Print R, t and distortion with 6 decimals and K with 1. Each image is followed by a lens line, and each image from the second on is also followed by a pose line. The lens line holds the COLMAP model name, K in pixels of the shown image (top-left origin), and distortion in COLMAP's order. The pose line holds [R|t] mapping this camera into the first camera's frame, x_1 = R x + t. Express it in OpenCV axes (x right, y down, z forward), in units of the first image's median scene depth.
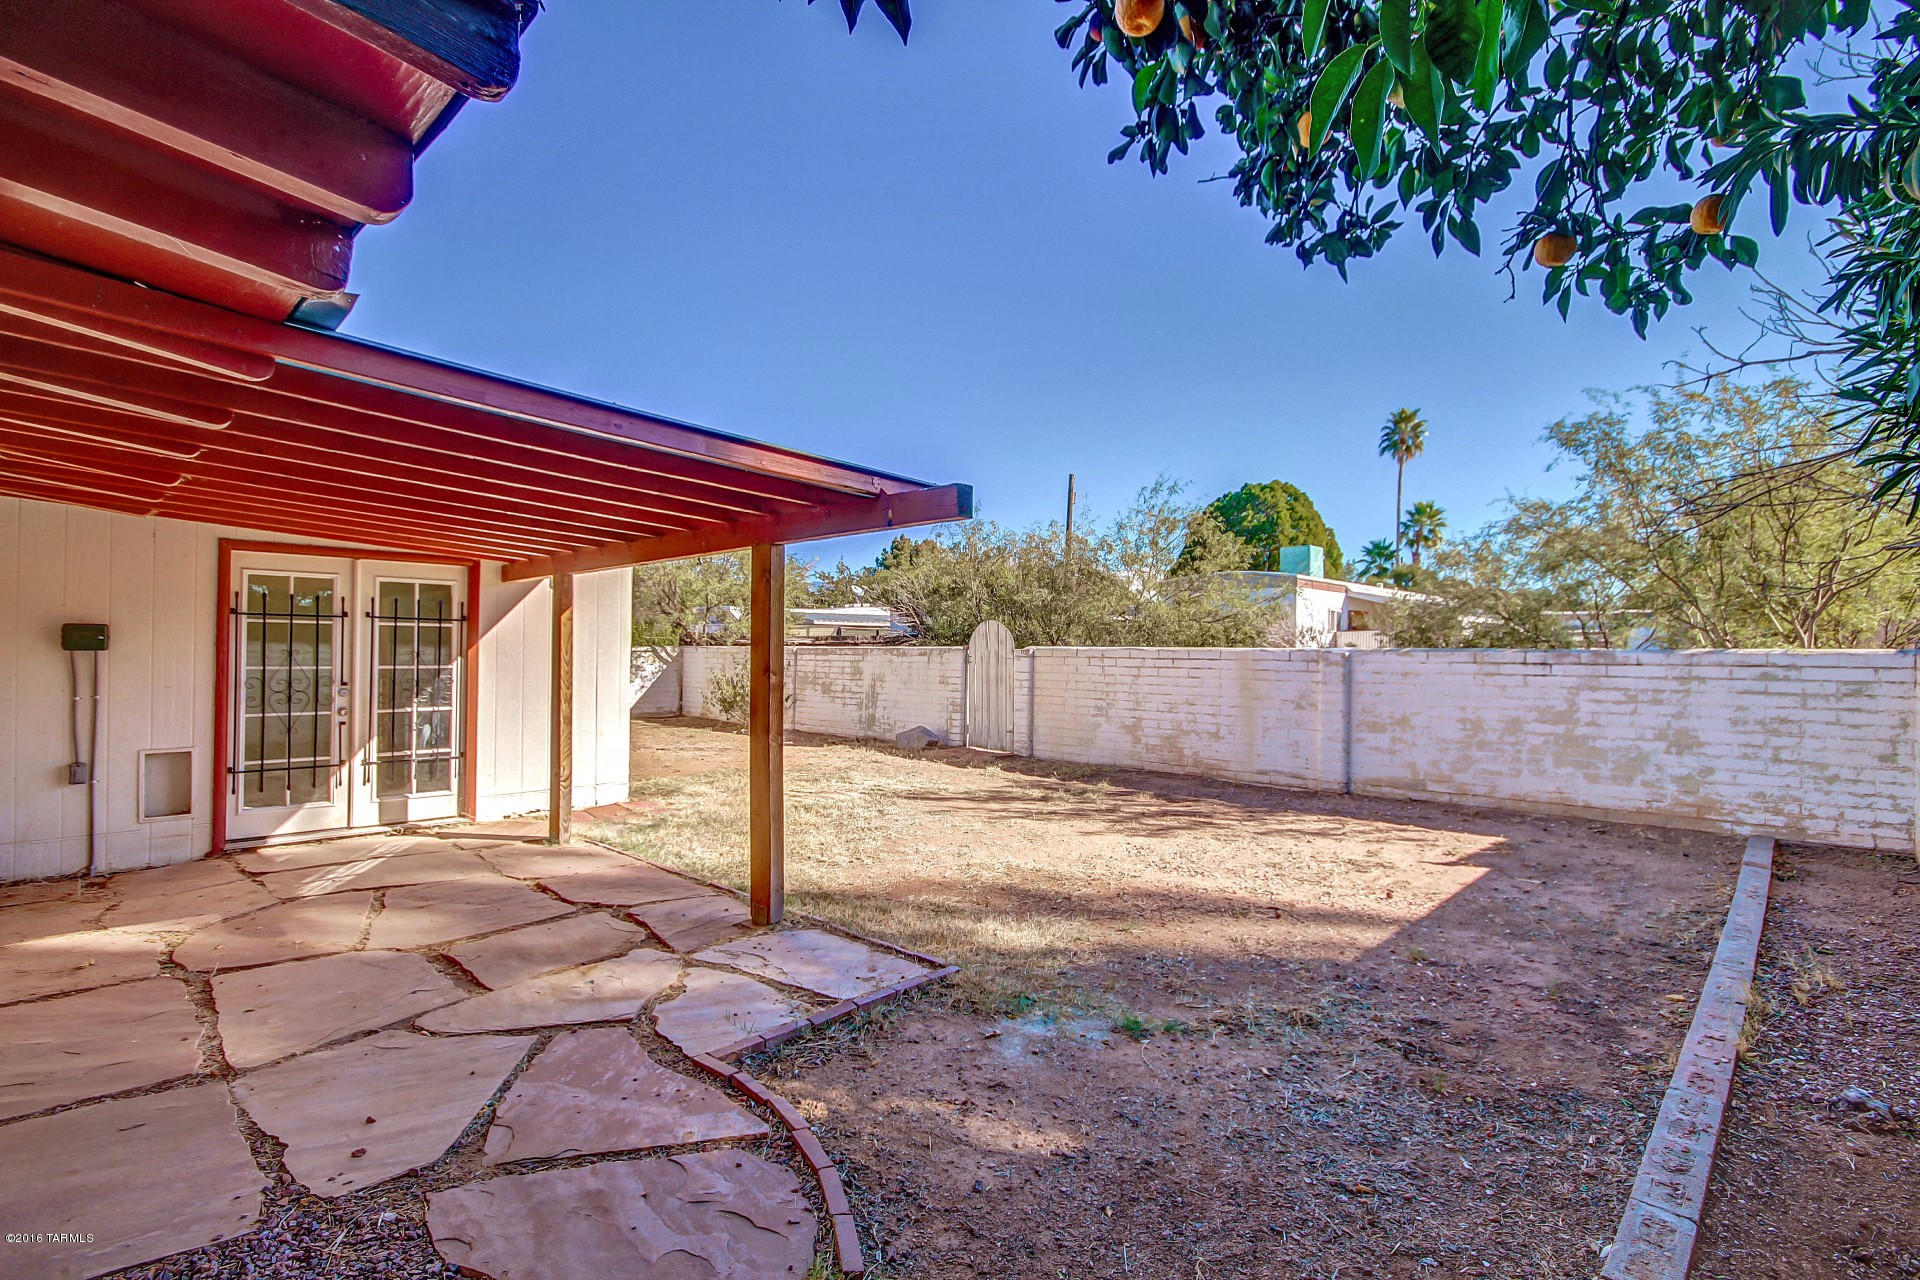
lens RADIAL K [[892.0, 0, 963.2], [0, 892.0, 644.5], [0, 0, 1]] dist [-0.001023, -0.001251]
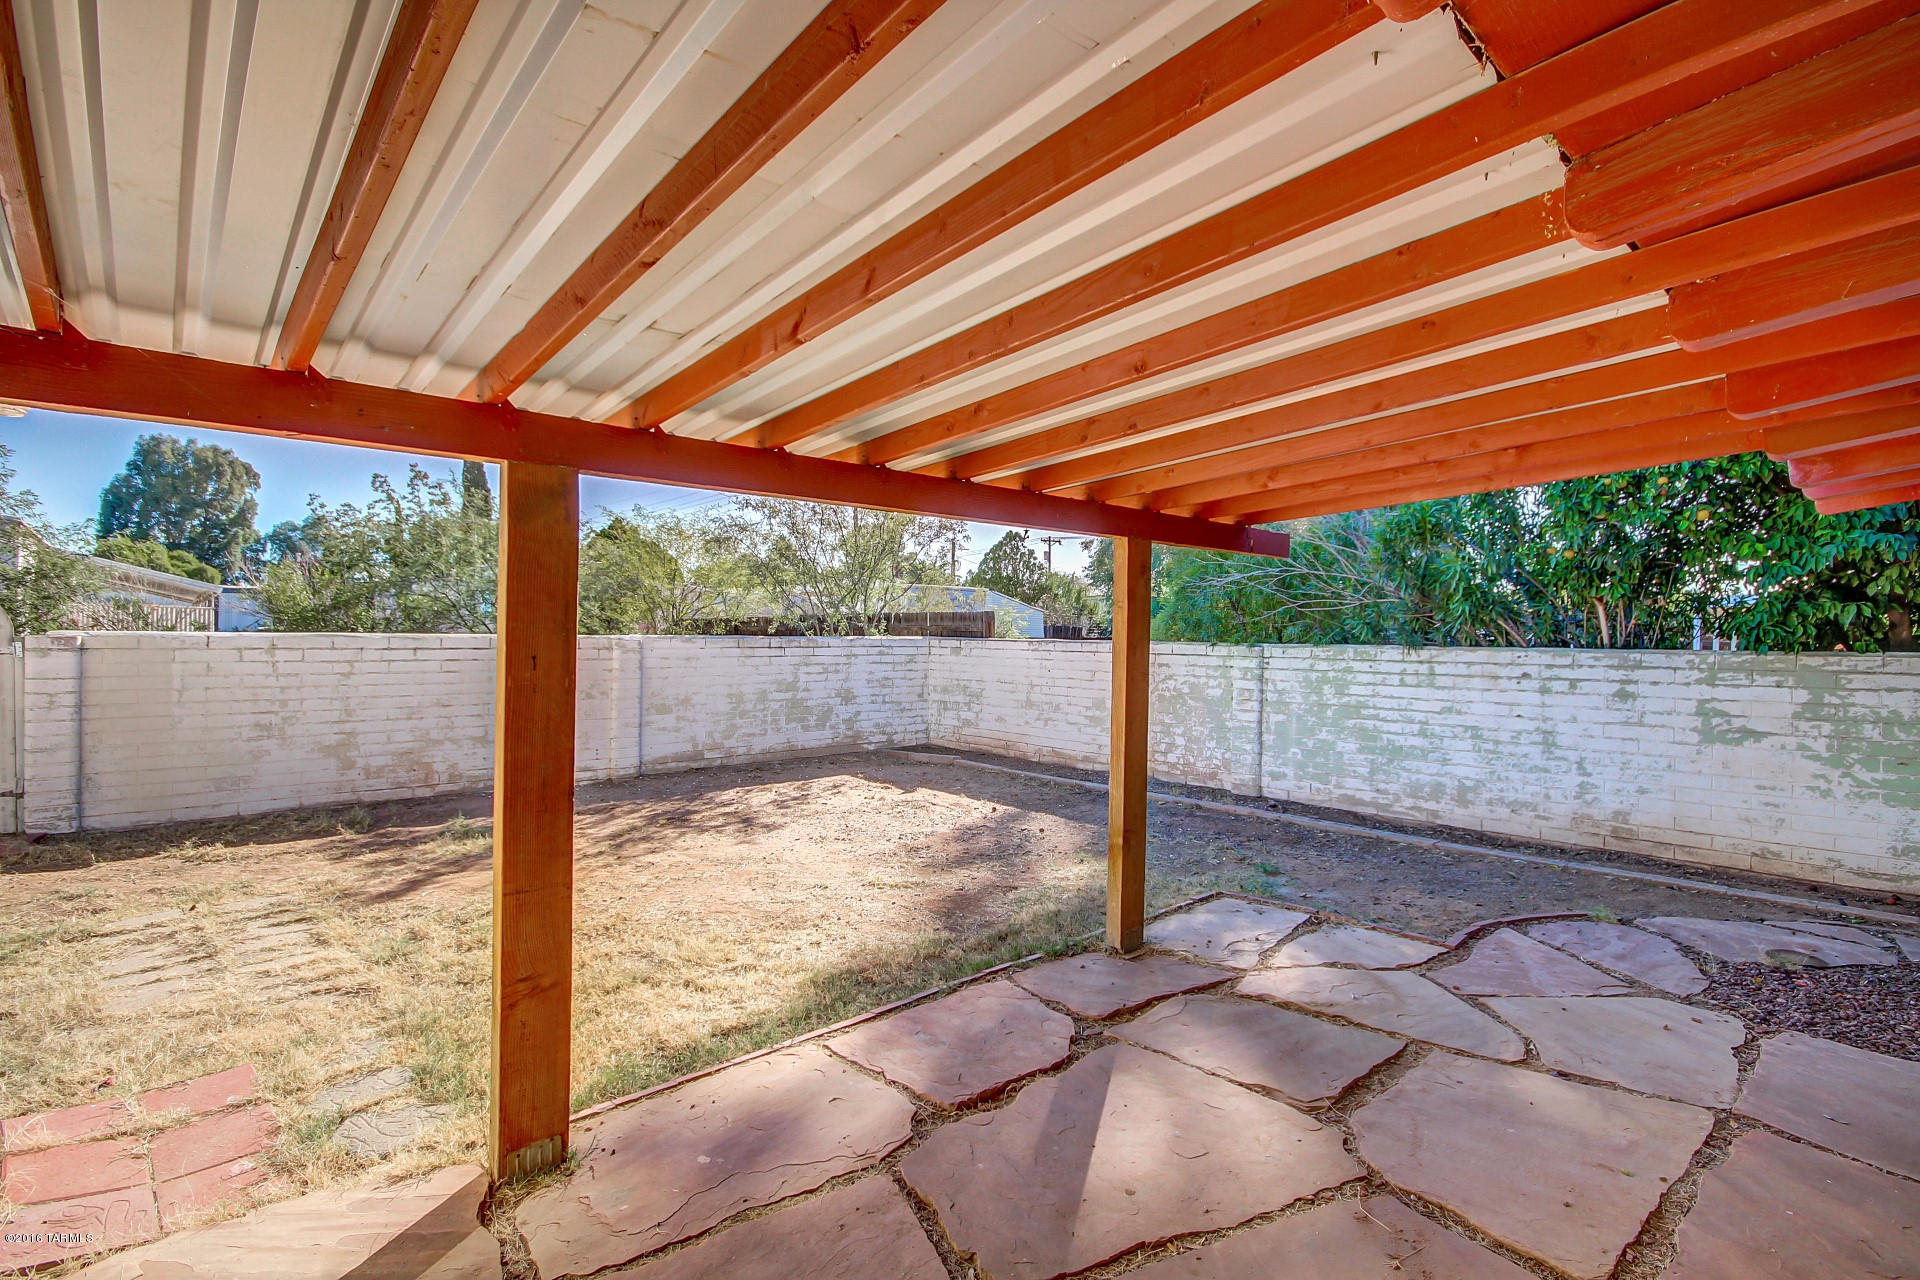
lens RADIAL K [[883.3, 0, 981.2], [0, 883.3, 640.5], [0, 0, 1]] dist [-0.002643, -0.000271]
pose [[0.060249, -0.011438, 0.998118, -0.618794], [-0.013306, 0.999836, 0.012261, -0.008530], [-0.998095, -0.014019, 0.060086, 0.596738]]
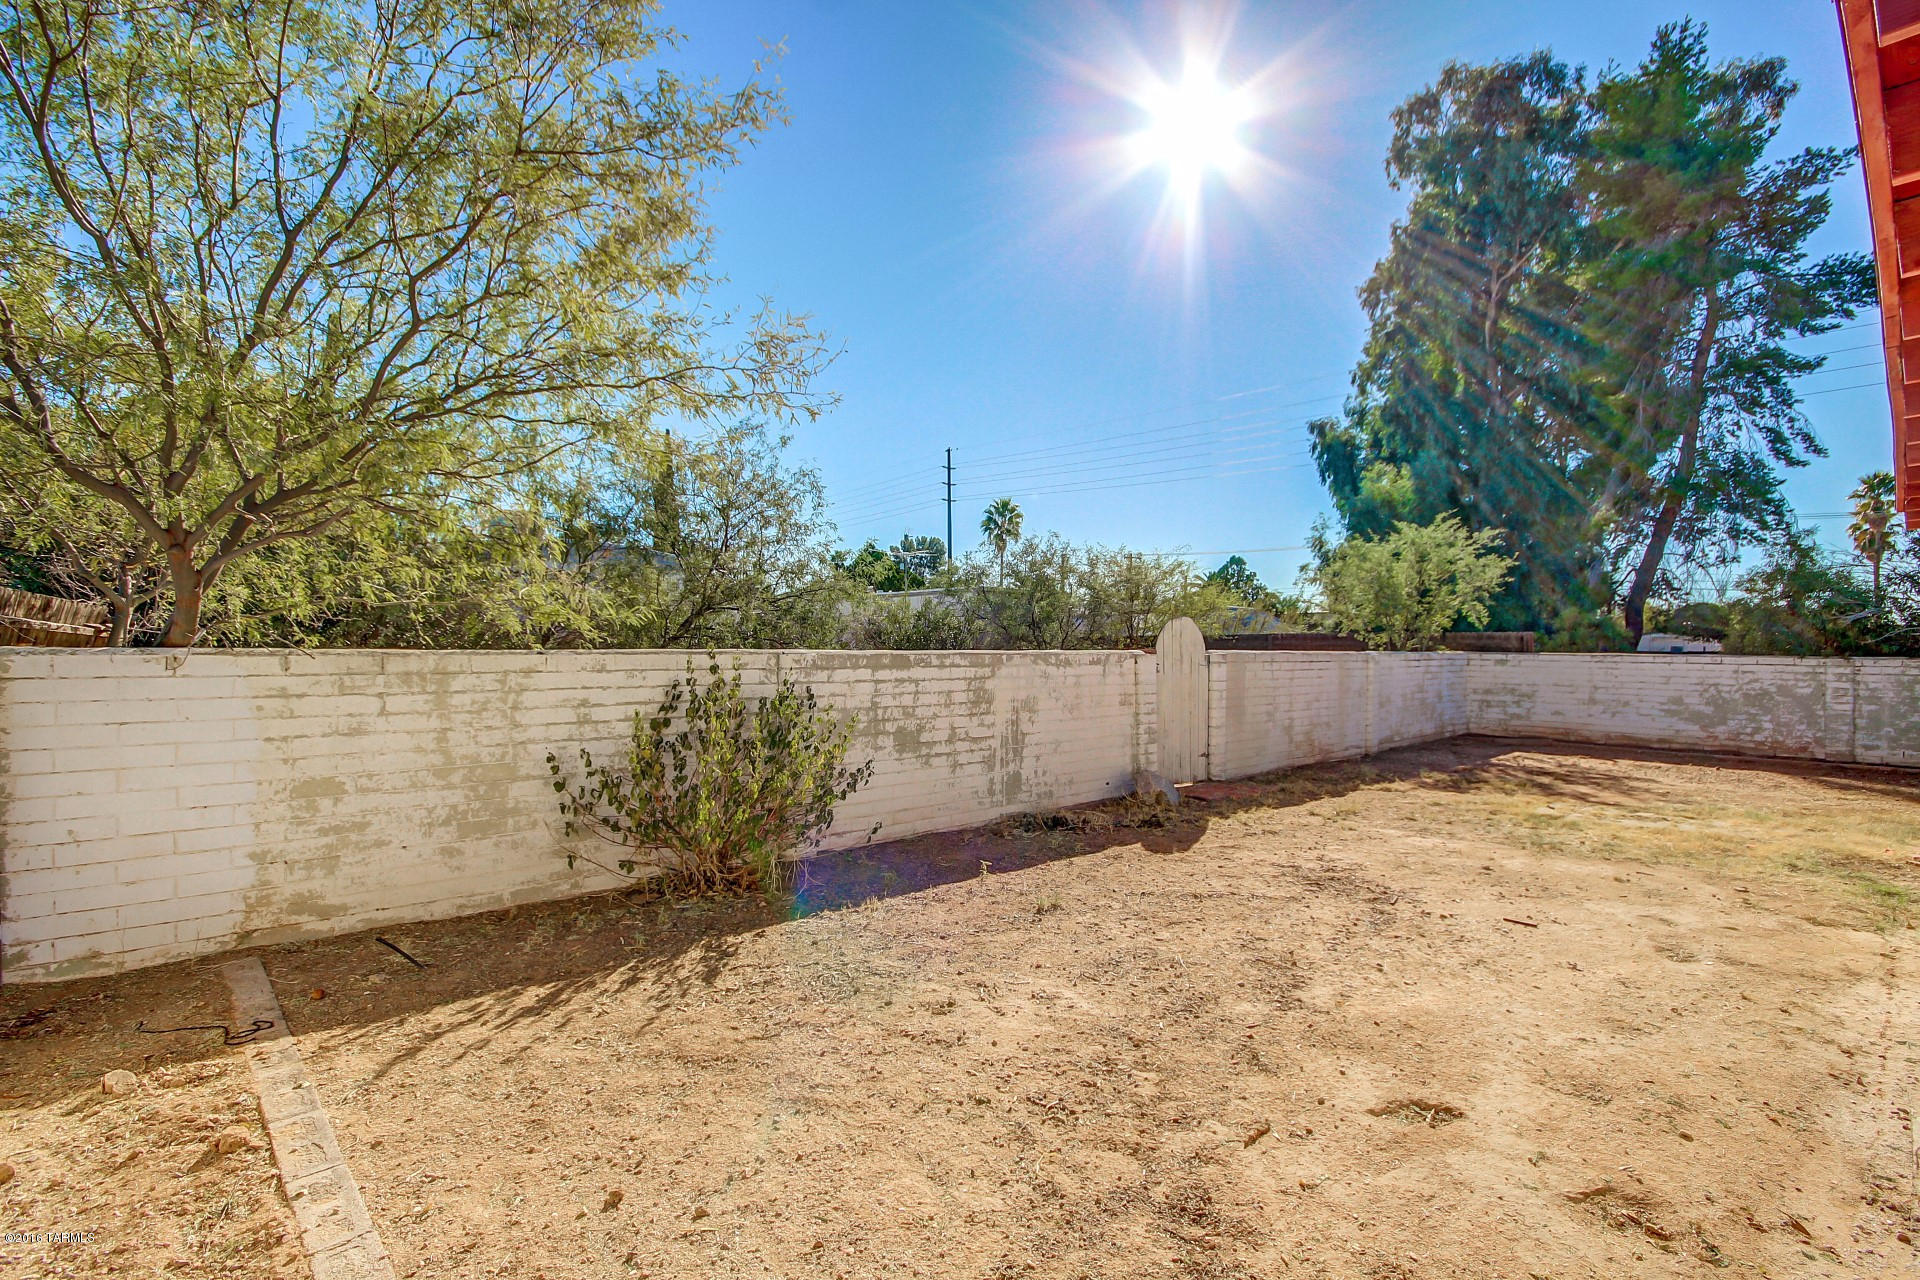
lens RADIAL K [[880.4, 0, 950.9], [0, 880.4, 645.2], [0, 0, 1]] dist [-0.000867, -0.010528]
pose [[0.060126, -0.003895, 0.998183, -1.121943], [-0.011863, 0.999919, 0.004616, -0.004994], [-0.998120, -0.012119, 0.060075, 1.743644]]
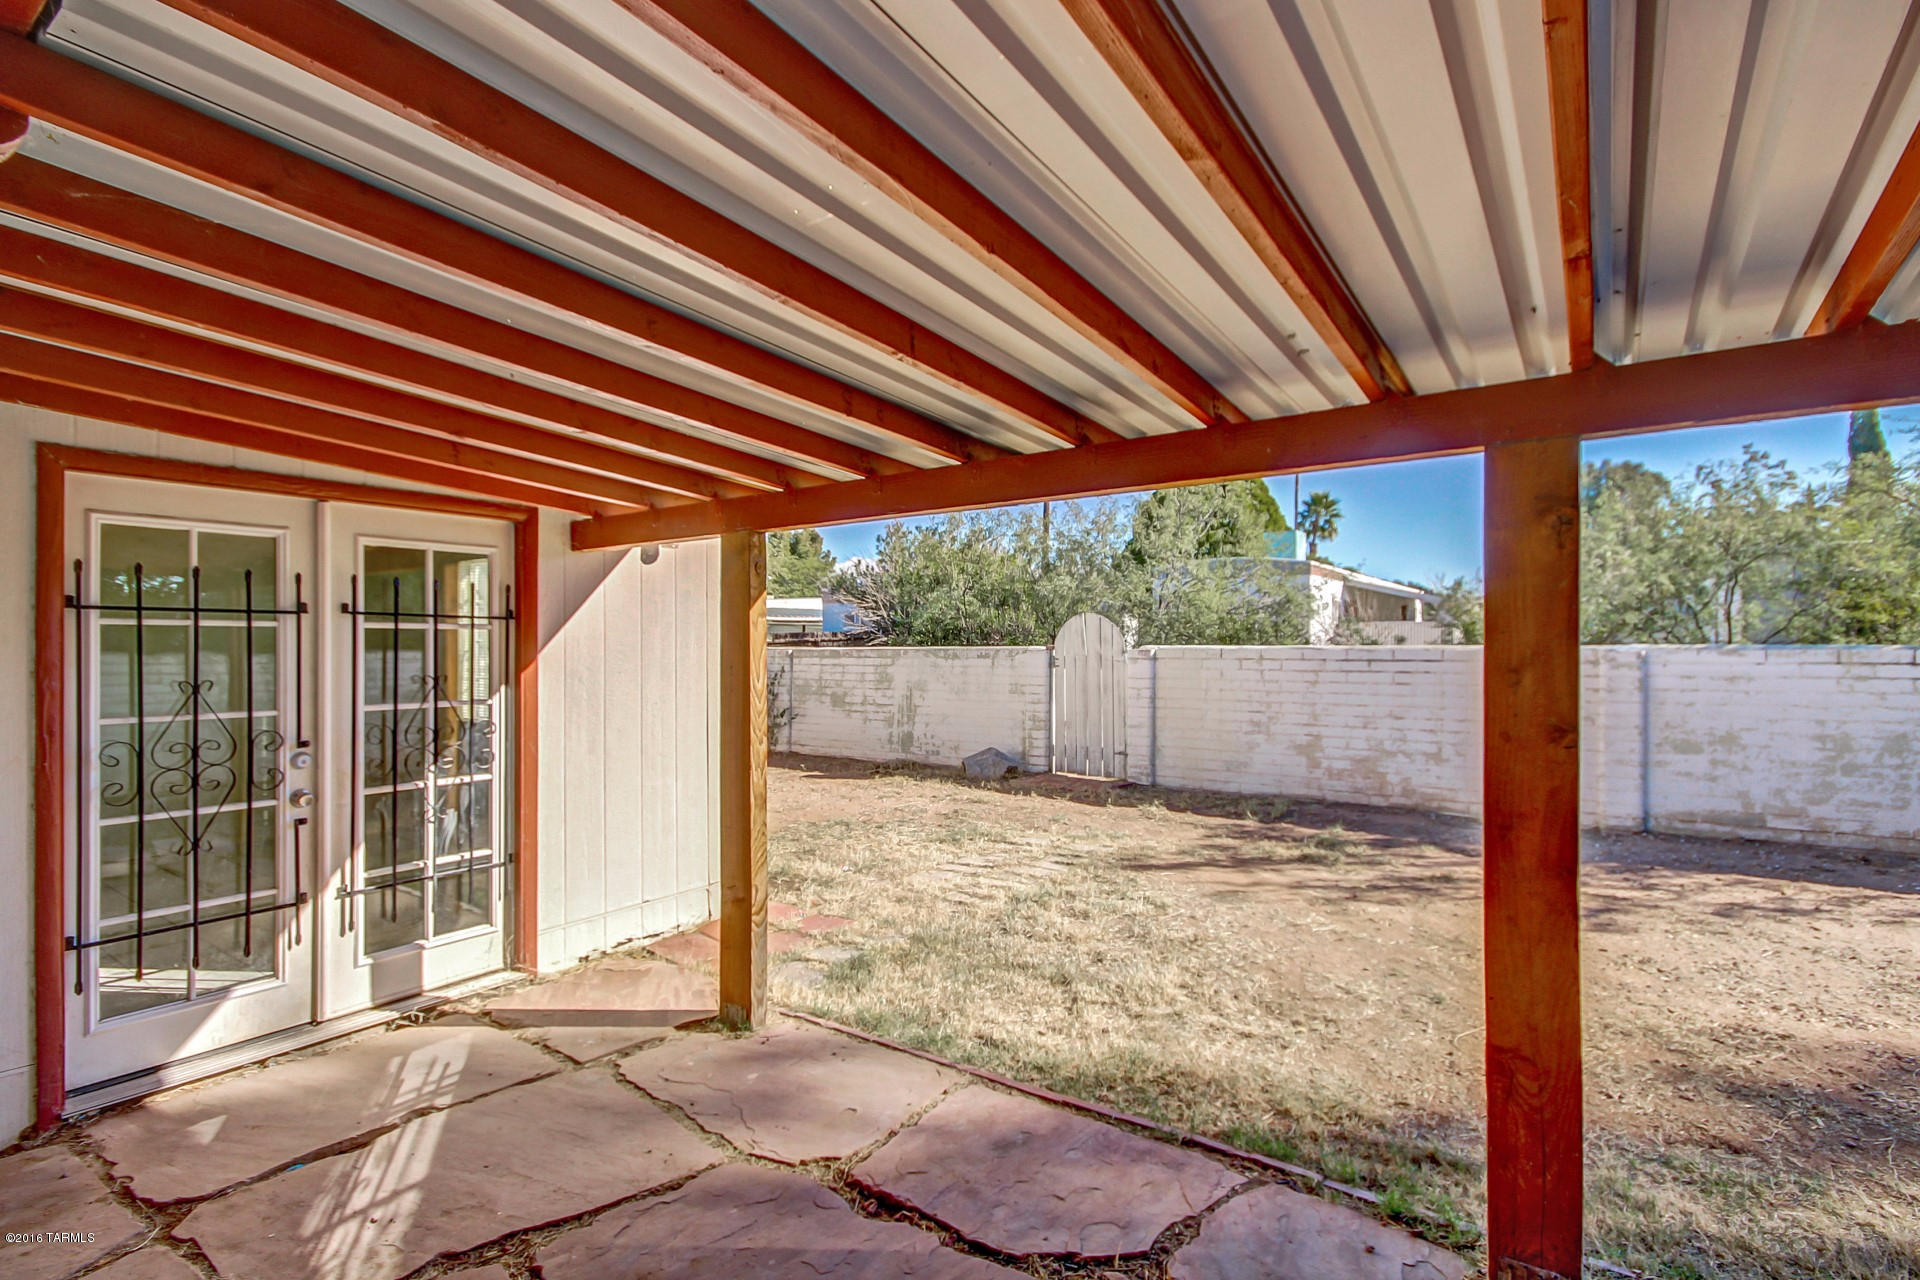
lens RADIAL K [[914.9, 0, 962.7], [0, 914.9, 642.8], [0, 0, 1]] dist [0.022860, -0.017232]
pose [[0.988369, -0.010949, 0.151679, -0.306167], [0.010145, 0.999930, 0.006077, -0.010143], [-0.151735, -0.004467, 0.988411, 0.321694]]
